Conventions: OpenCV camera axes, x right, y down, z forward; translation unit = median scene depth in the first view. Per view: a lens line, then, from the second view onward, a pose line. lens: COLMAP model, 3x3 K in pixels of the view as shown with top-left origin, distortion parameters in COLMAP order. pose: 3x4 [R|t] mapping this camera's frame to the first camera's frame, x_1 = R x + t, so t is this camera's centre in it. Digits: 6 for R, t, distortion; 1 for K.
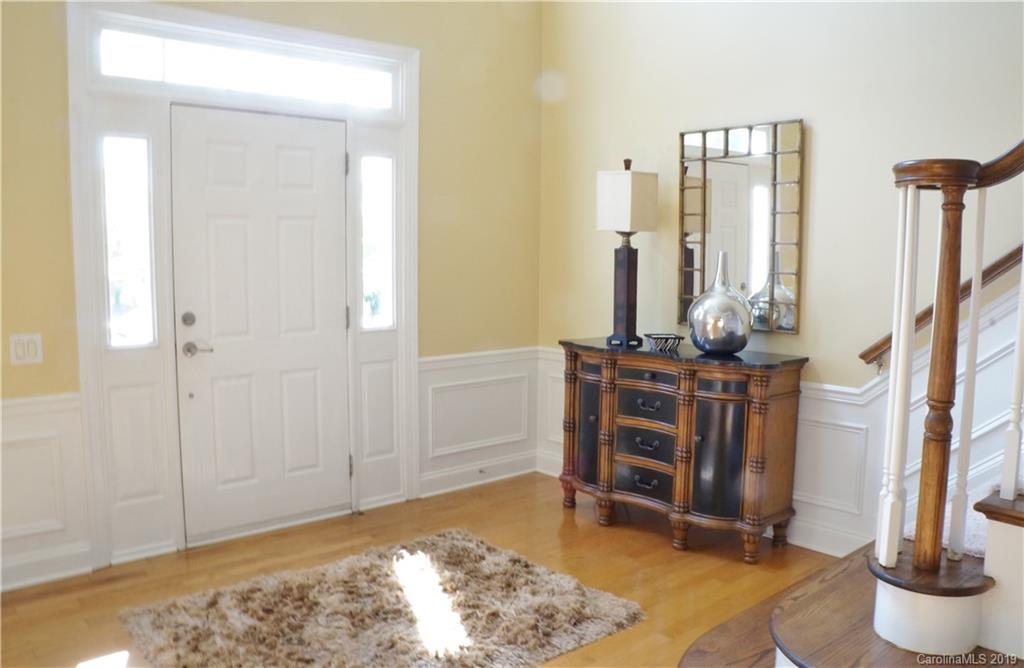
lens RADIAL K [[836.2, 0, 506.8], [0, 836.2, 338.7], [0, 0, 1]] dist [-0.118077, 0.037522]
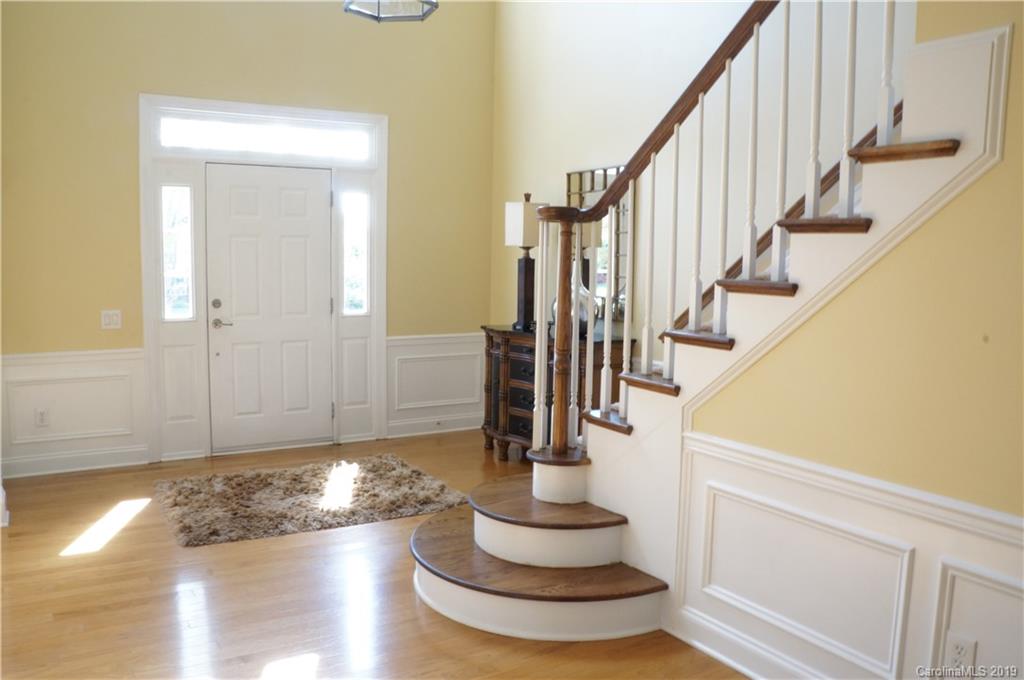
lens RADIAL K [[829.7, 0, 513.1], [0, 829.7, 346.1], [0, 0, 1]] dist [-0.135870, 0.065030]
pose [[0.985735, 0.025530, -0.166357, 0.391913], [-0.025746, 0.999668, 0.000856, 0.038155], [0.166324, 0.003439, 0.986065, -0.380302]]
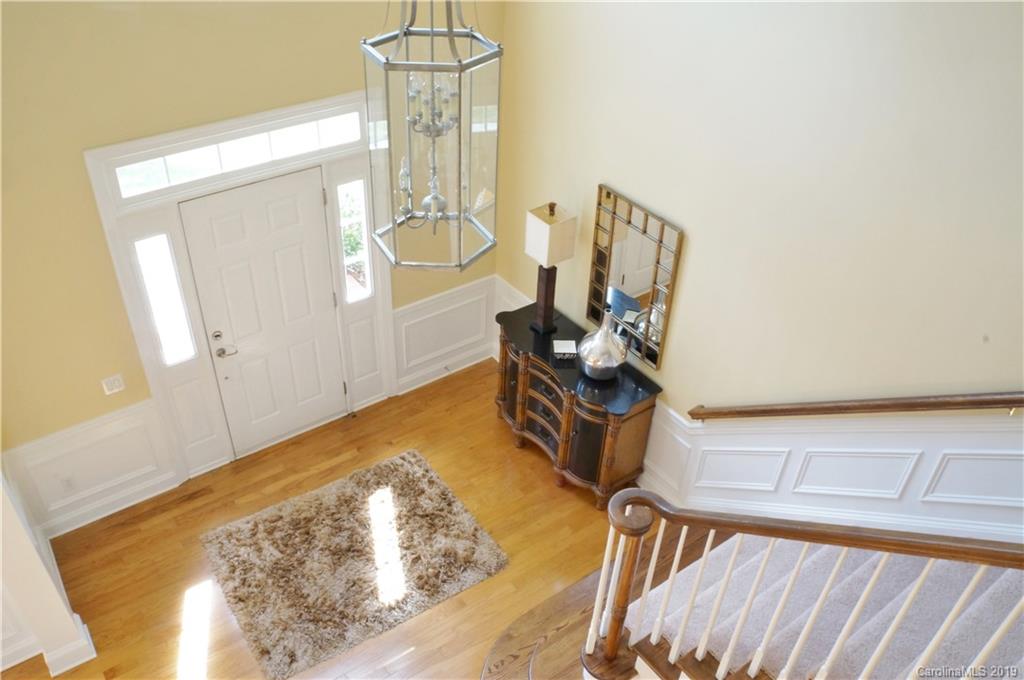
lens RADIAL K [[829.7, 0, 511.1], [0, 829.7, 342.7], [0, 0, 1]] dist [-0.135870, 0.065030]
pose [[0.995046, 0.081569, -0.056826, 0.187837], [-0.040644, 0.855465, 0.516264, -0.731078], [0.090723, -0.511397, 0.854542, -0.149568]]
